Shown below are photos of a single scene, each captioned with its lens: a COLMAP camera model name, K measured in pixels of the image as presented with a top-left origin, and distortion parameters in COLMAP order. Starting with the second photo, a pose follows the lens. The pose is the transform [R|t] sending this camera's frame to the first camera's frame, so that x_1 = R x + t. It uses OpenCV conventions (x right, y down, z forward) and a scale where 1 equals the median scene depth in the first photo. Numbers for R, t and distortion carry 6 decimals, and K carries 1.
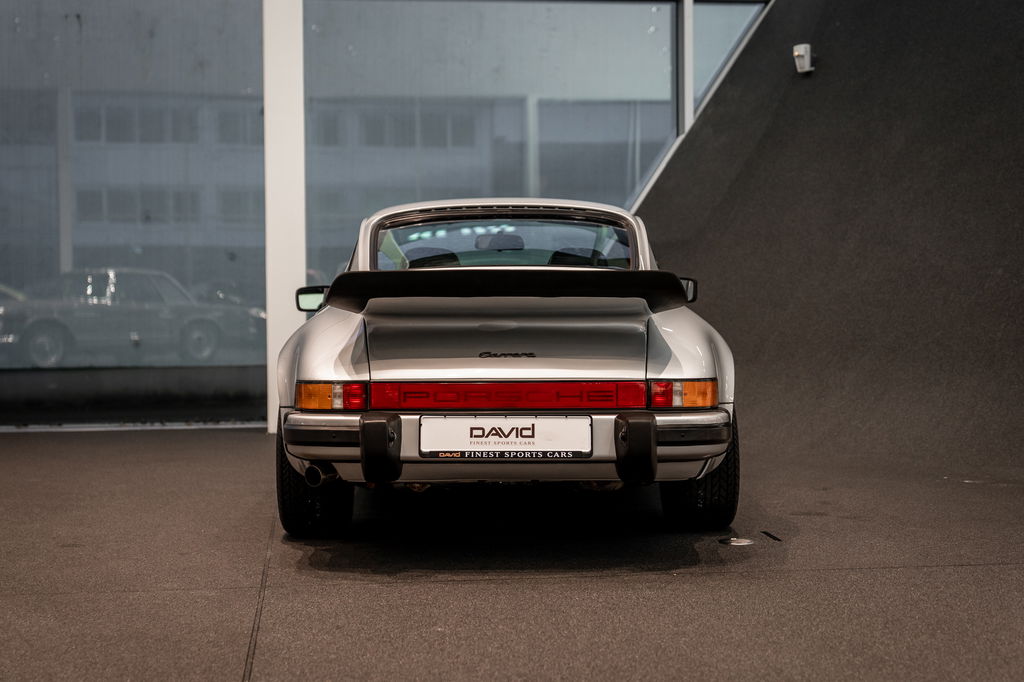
lens RADIAL K [[1442.6, 0, 512.0], [0, 1442.6, 341.0], [0, 0, 1]] dist [-0.023079, 0.002376]
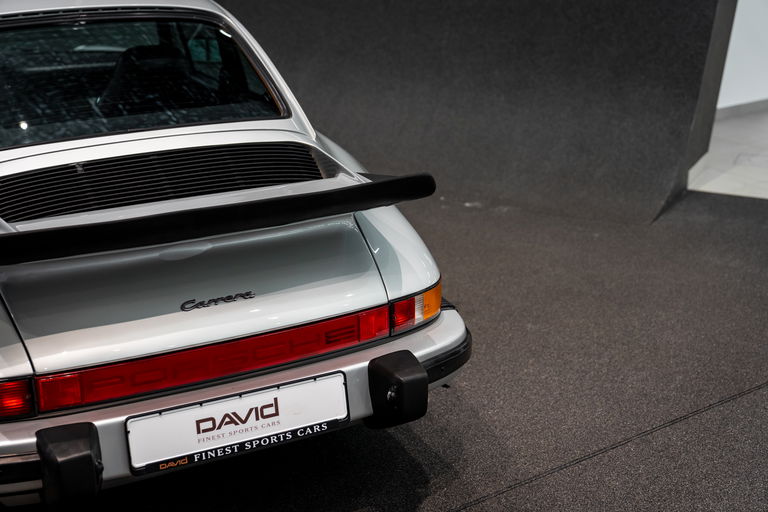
lens RADIAL K [[1082.0, 0, 384.0], [0, 1082.0, 256.0], [0, 0, 1]] dist [-0.023079, 0.002376]
pose [[0.888646, -0.149179, 0.433651, -0.168182], [0.016420, 0.955356, 0.295000, -0.178054], [-0.458299, -0.255030, 0.851423, 0.515283]]
